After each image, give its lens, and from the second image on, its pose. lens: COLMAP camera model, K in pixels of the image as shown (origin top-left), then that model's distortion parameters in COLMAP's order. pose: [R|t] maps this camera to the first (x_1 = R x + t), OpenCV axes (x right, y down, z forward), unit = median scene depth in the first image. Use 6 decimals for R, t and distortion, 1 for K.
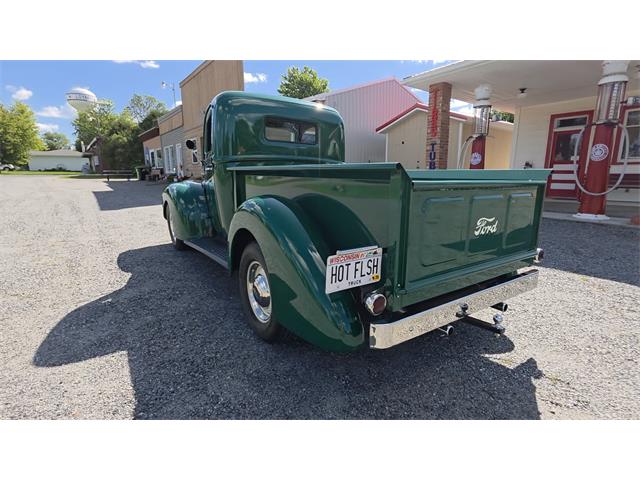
lens RADIAL K [[319.1, 0, 323.0], [0, 319.1, 240.2], [0, 0, 1]] dist [0.007265, -0.005016]
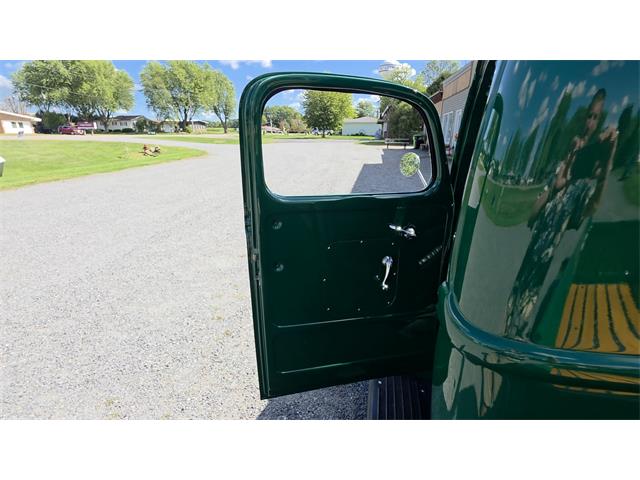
lens RADIAL K [[319.1, 0, 324.8], [0, 319.1, 240.9], [0, 0, 1]] dist [0.007265, -0.005016]
pose [[0.699952, 0.229481, -0.676318, -0.032535], [-0.153914, 0.973189, 0.170920, -0.038857], [0.697408, -0.015541, 0.716506, 0.098151]]
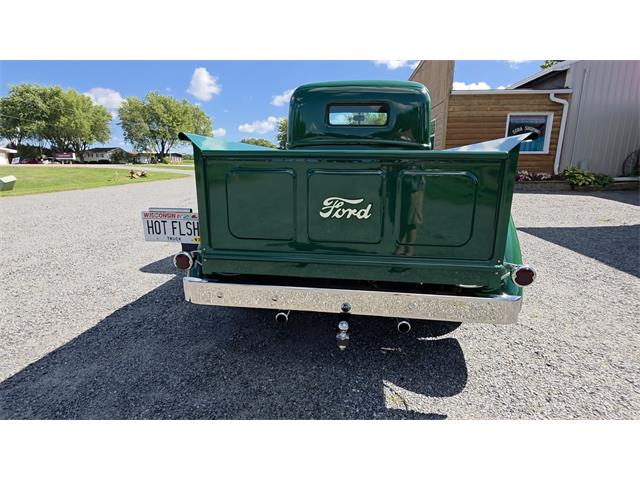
lens RADIAL K [[319.1, 0, 325.2], [0, 319.1, 239.8], [0, 0, 1]] dist [0.007265, -0.005016]
pose [[0.751580, 0.147396, -0.642964, 0.070193], [-0.135817, 0.988409, 0.067827, -0.001022], [0.645509, 0.036348, 0.762887, 0.025404]]
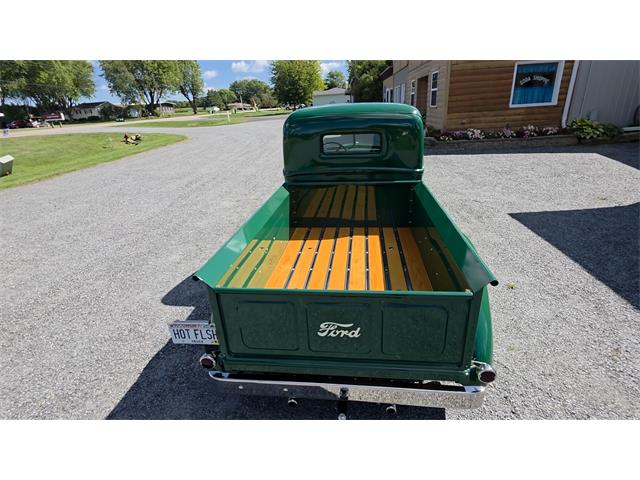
lens RADIAL K [[319.1, 0, 325.2], [0, 319.1, 240.4], [0, 0, 1]] dist [0.007265, -0.005016]
pose [[0.752319, 0.214884, -0.622769, 0.071565], [-0.078449, 0.967804, 0.239168, -0.037211], [0.654112, -0.131075, 0.744954, 0.020934]]
